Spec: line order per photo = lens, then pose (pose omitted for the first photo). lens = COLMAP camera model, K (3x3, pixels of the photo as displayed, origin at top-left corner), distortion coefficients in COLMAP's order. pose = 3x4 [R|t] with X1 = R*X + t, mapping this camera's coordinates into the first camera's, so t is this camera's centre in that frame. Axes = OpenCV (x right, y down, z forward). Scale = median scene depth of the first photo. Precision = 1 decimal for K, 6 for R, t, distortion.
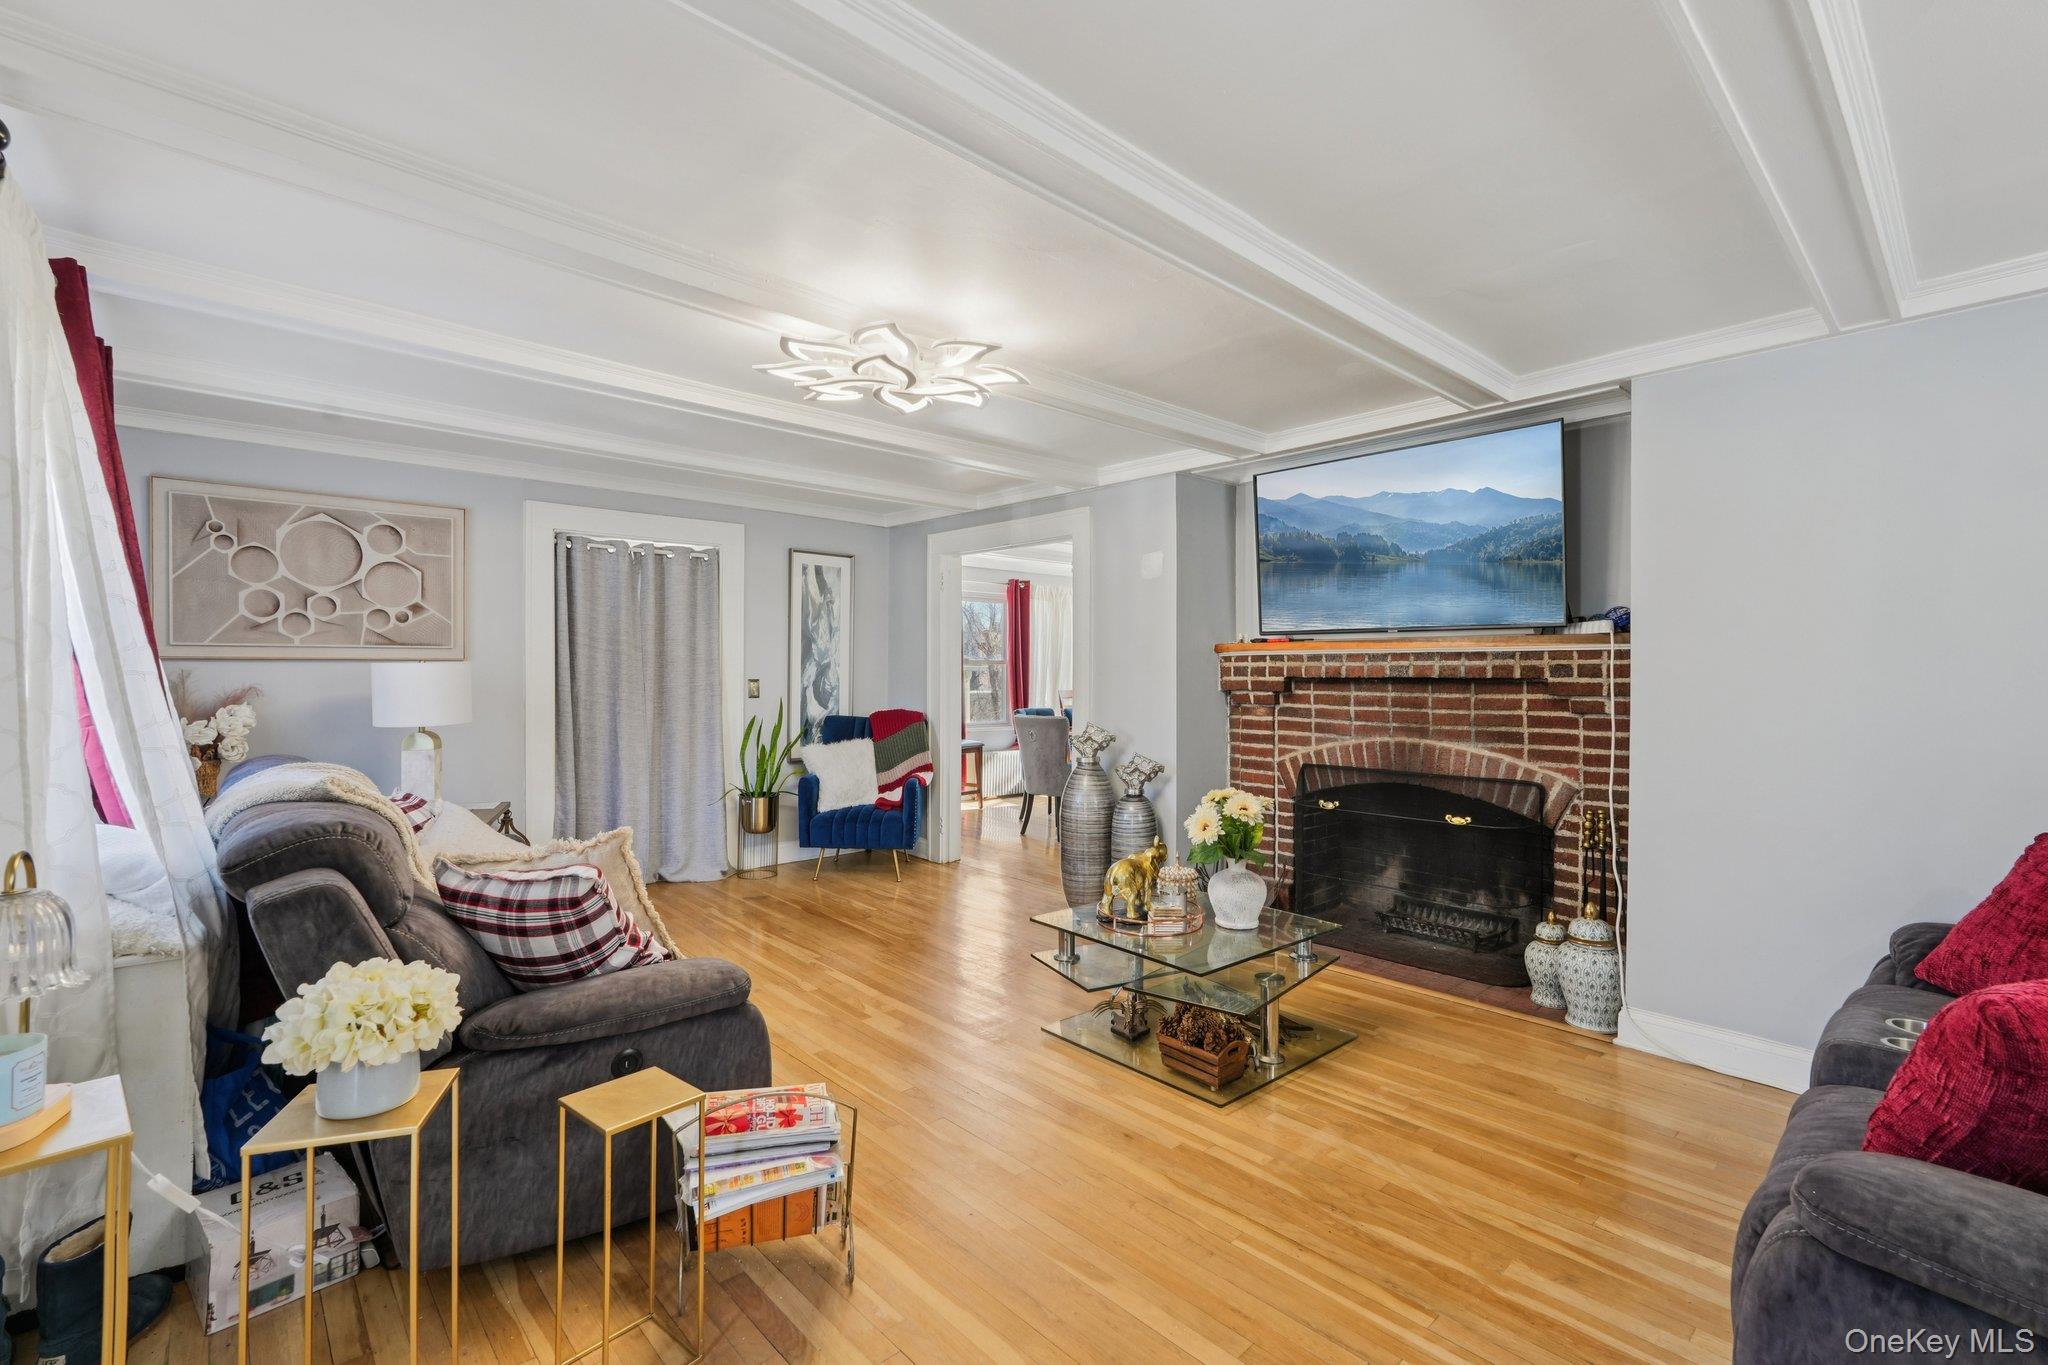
lens RADIAL K [[912.7, 0, 1024.0], [0, 912.7, 682.5], [0, 0, 1]] dist [-0.000858, 0.000664]
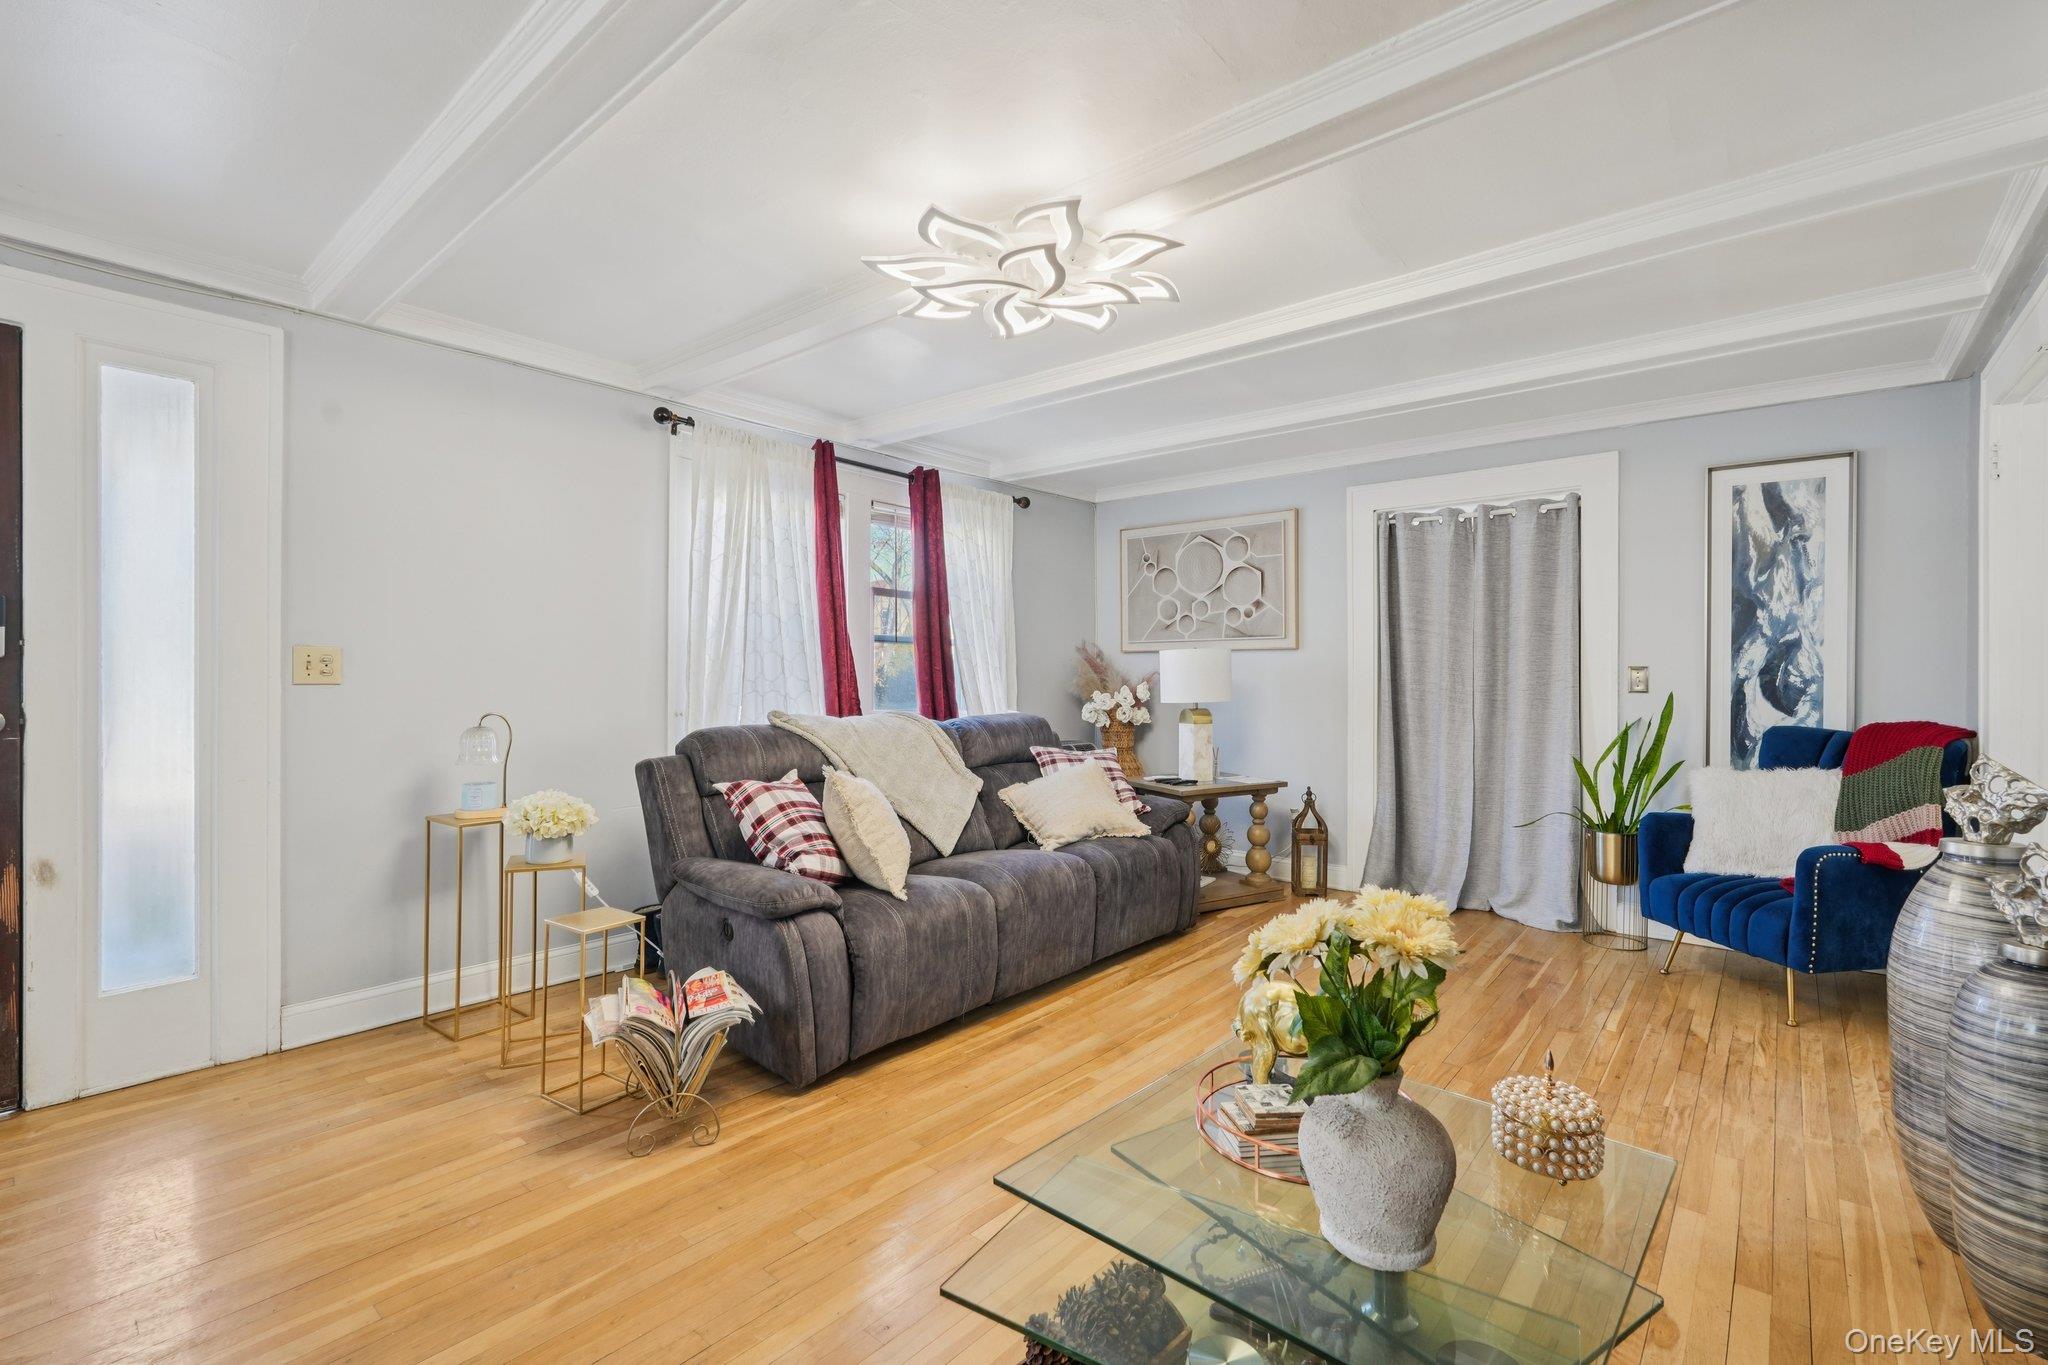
lens RADIAL K [[905.8, 0, 1025.5], [0, 905.8, 675.1], [0, 0, 1]] dist [-0.001484, 0.000033]
pose [[0.122132, -0.002215, -0.992511, 0.426095], [-0.015359, 0.999874, -0.004121, 0.016926], [0.992395, 0.015747, 0.122083, 0.562400]]
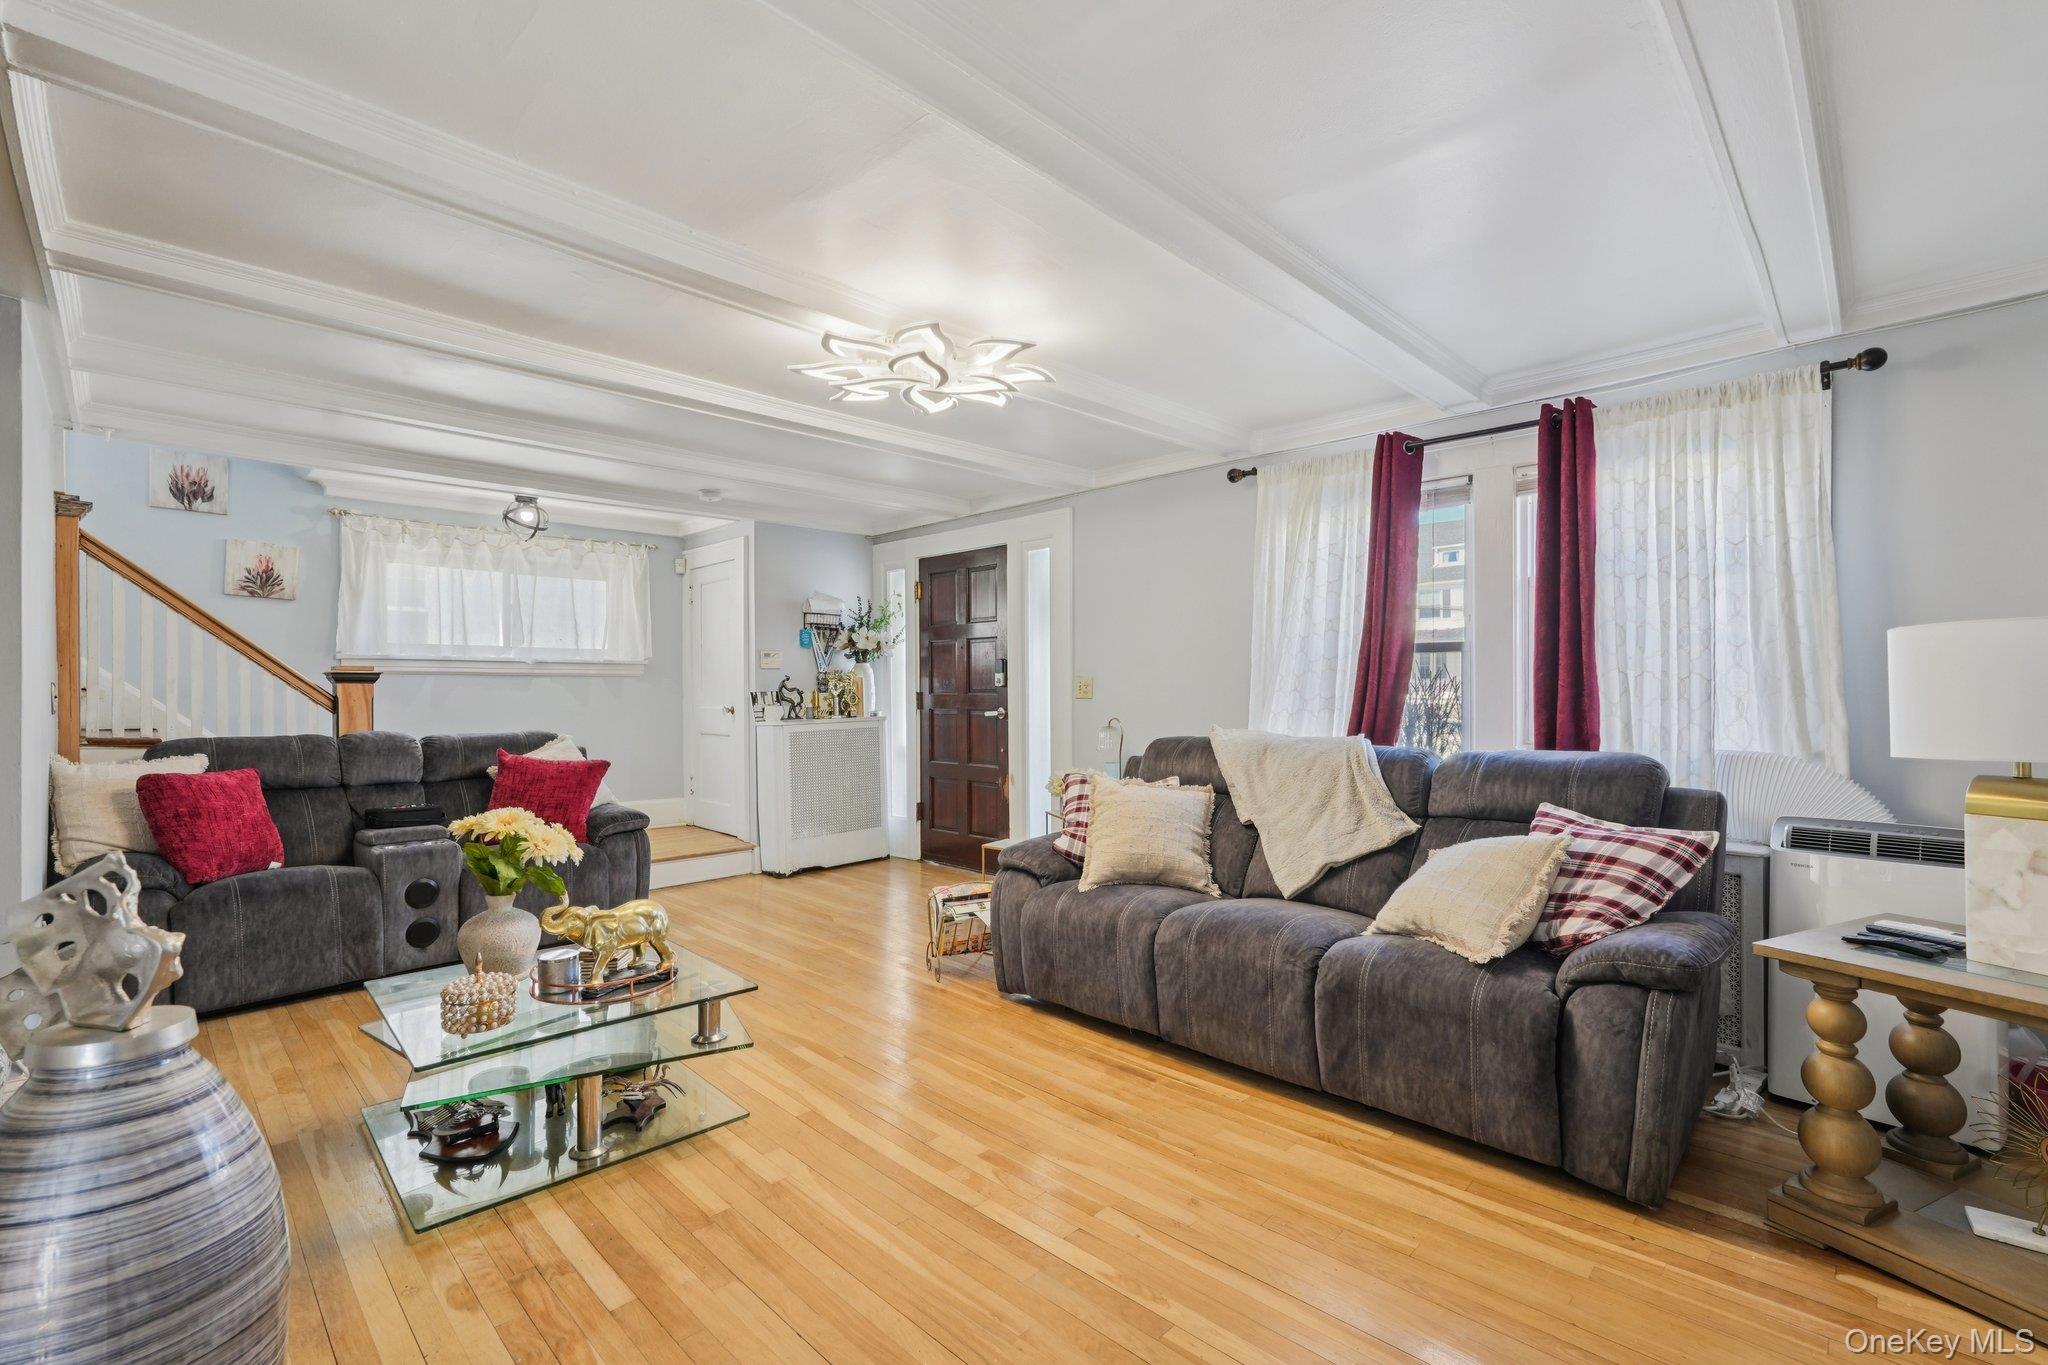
lens RADIAL K [[896.3, 0, 1025.5], [0, 896.3, 695.0], [0, 0, 1]] dist [0.000478, 0.000291]
pose [[-0.998834, 0.005297, -0.047985, -0.127837], [0.004439, 0.999829, 0.017956, 0.002741], [0.048072, 0.017722, -0.998687, 1.259237]]
